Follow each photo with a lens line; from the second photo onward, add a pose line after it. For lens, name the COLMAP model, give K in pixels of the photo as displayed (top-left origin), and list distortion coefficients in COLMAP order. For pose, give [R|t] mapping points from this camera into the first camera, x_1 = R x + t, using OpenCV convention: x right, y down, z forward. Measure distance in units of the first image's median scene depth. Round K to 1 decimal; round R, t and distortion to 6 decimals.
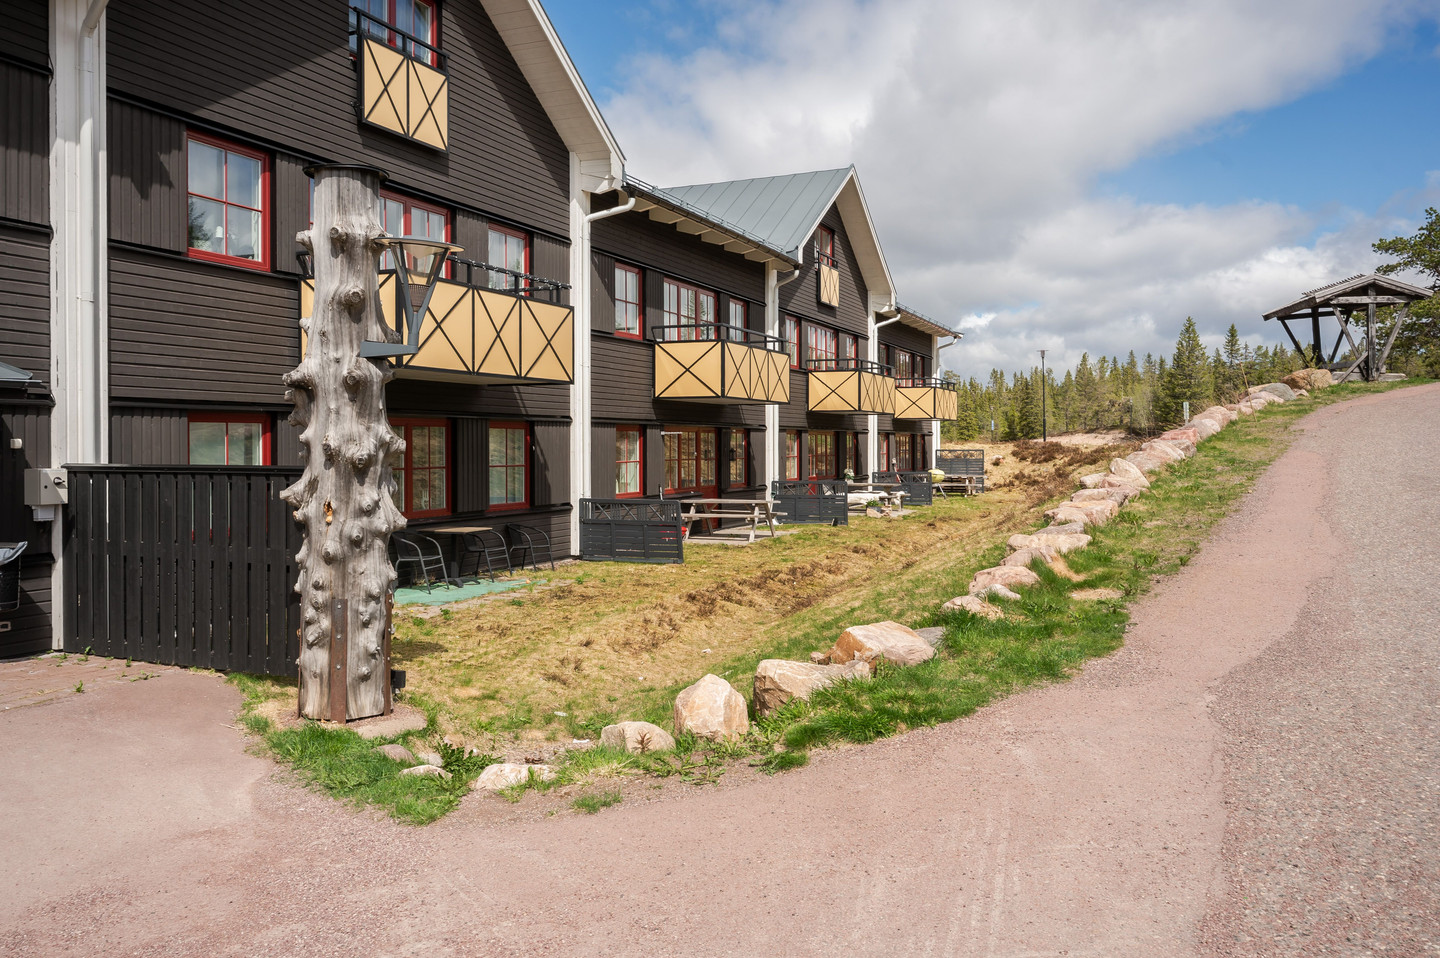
lens RADIAL K [[1174.3, 0, 728.0], [0, 1174.3, 464.7], [0, 0, 1]] dist [0.001167, -0.002424]
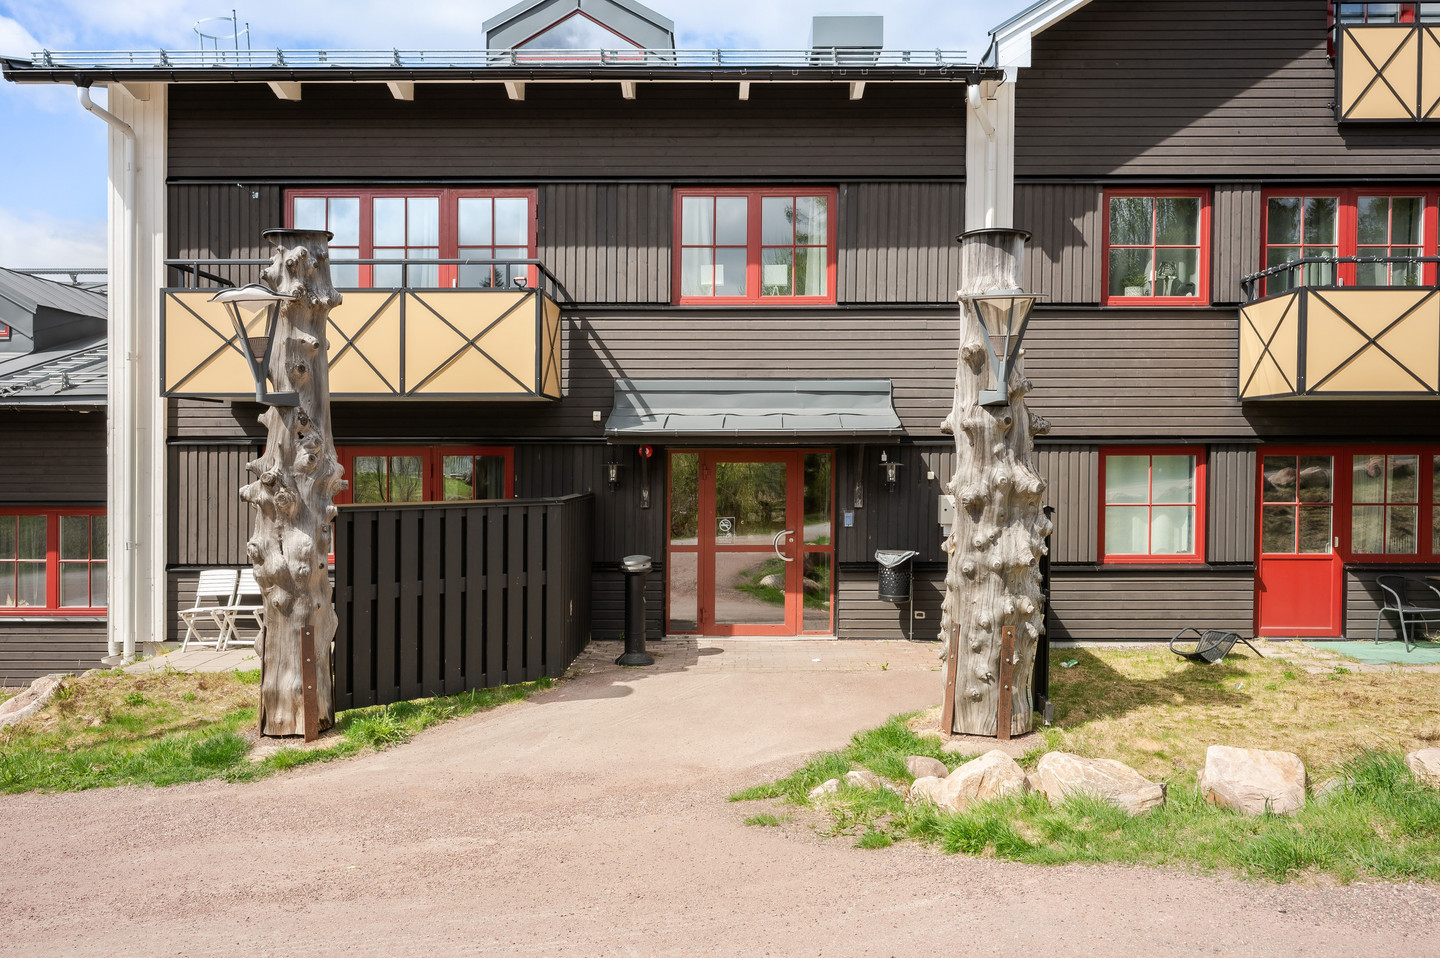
lens RADIAL K [[1174.3, 0, 727.8], [0, 1174.3, 484.7], [0, 0, 1]] dist [0.001167, -0.002424]
pose [[0.360184, 0.025415, -0.932535, 0.607923], [-0.017311, 0.999639, 0.020558, -0.035453], [0.932721, 0.008738, 0.360494, 0.378865]]
